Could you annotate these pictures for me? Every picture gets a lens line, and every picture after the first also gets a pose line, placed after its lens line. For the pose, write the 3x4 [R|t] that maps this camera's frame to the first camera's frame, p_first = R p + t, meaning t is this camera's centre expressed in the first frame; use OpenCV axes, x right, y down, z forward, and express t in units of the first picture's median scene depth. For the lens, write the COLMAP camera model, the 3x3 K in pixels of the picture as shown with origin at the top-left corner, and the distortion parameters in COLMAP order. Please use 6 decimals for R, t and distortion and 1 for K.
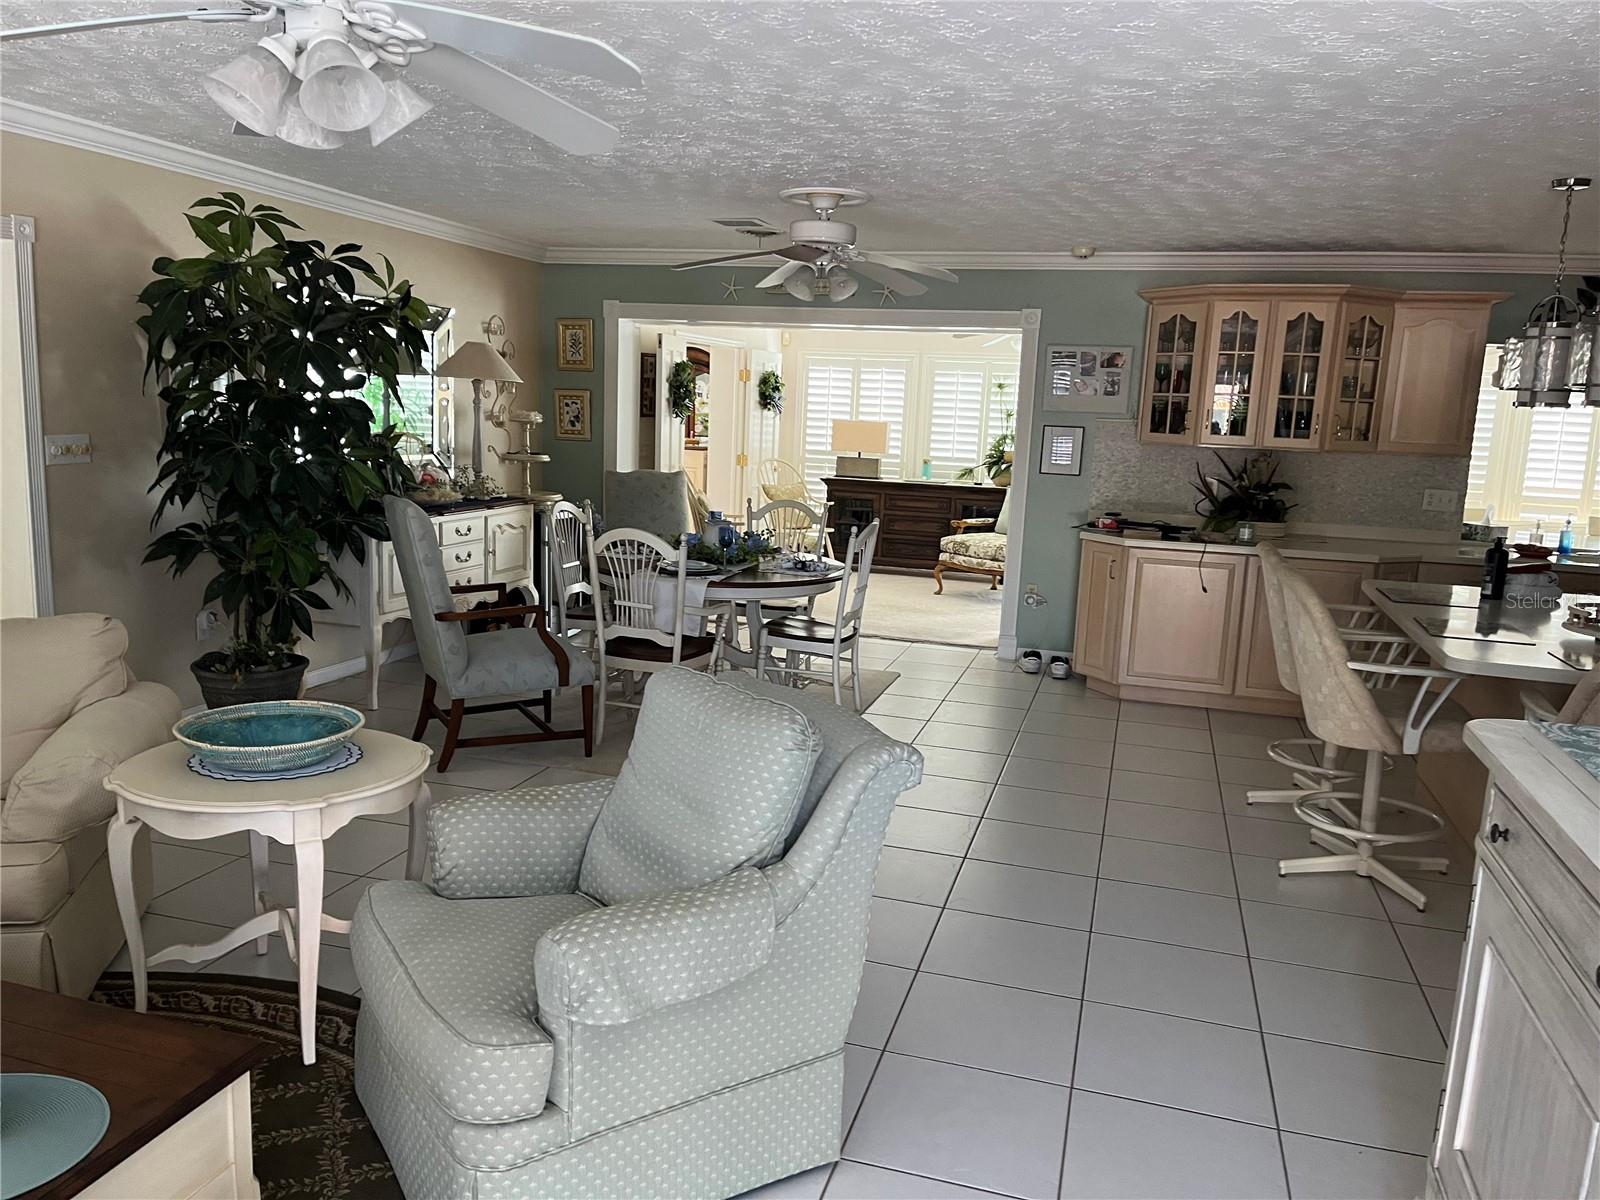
lens RADIAL K [[1215.3, 0, 810.8], [0, 1215.3, 615.8], [0, 0, 1]] dist [0.075348, -0.089720]
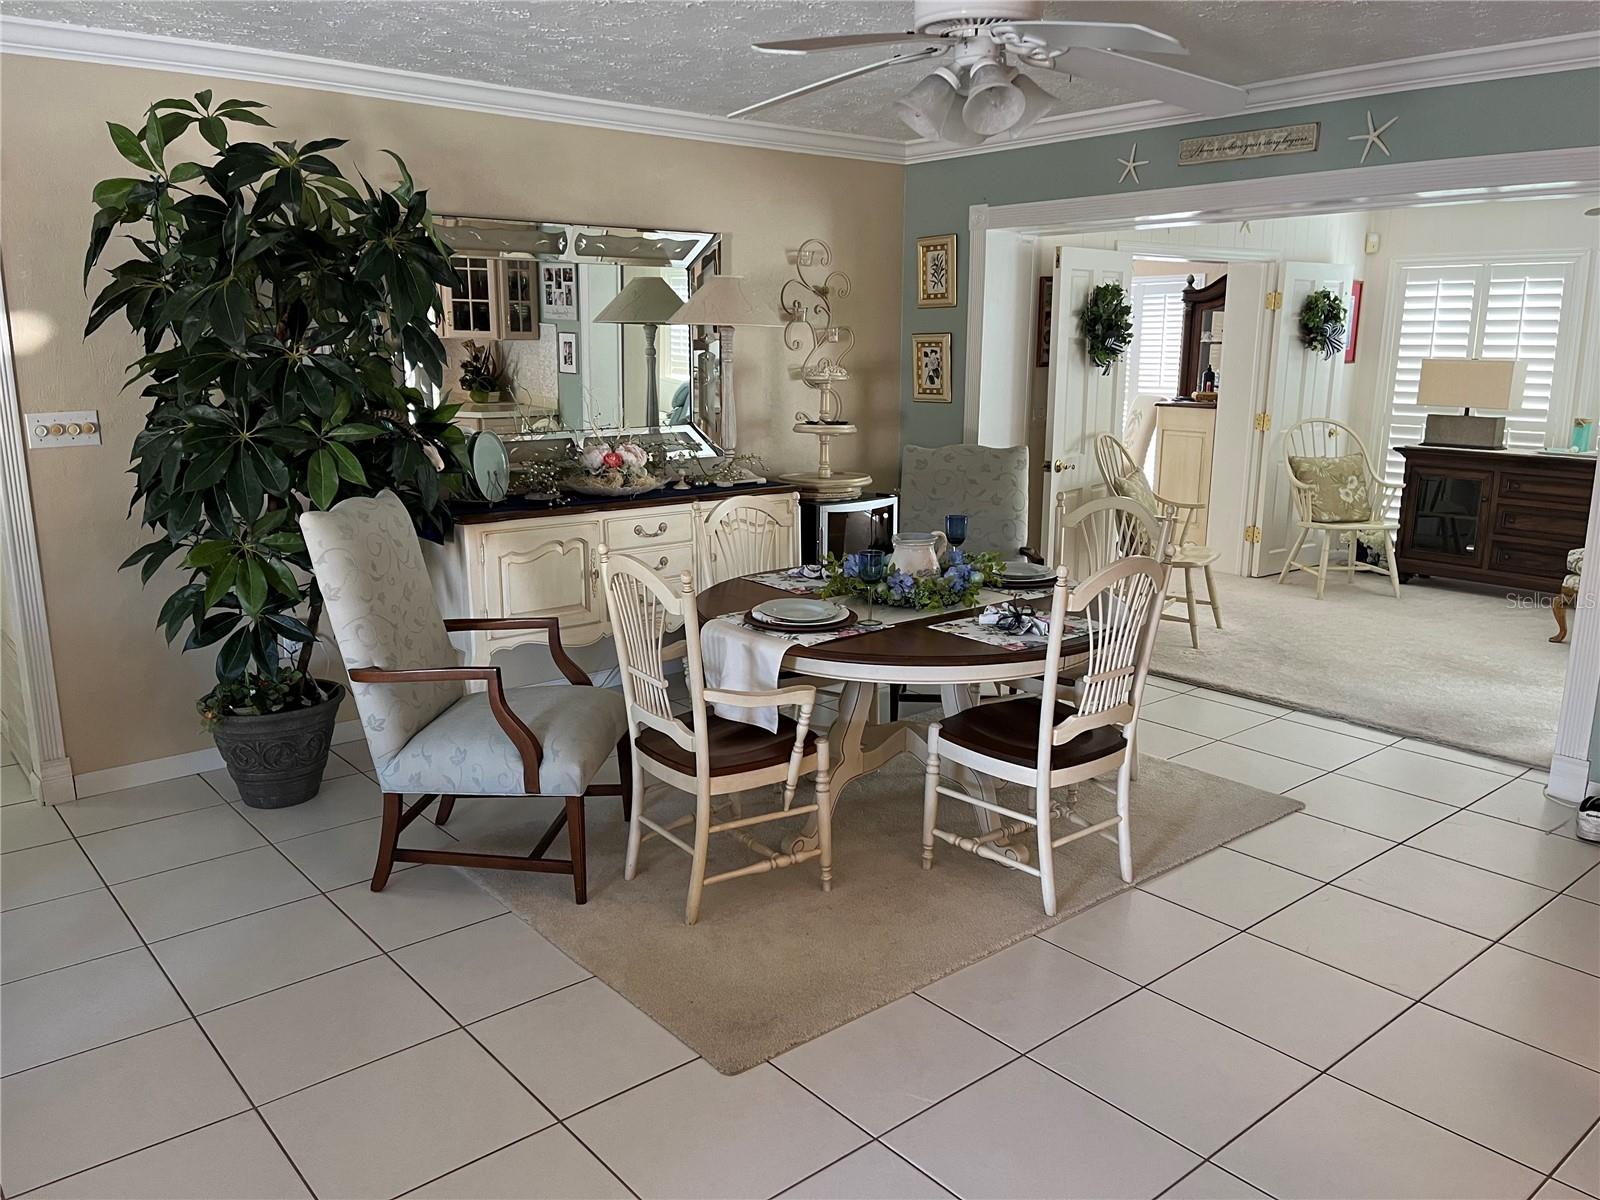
lens RADIAL K [[1215.3, 0, 794.7], [0, 1215.3, 606.8], [0, 0, 1]] dist [0.075348, -0.089720]
pose [[0.825480, 0.080809, -0.558617, 0.164376], [-0.064122, 0.996717, 0.049431, -0.050595], [0.560778, -0.004985, 0.827951, 0.335794]]
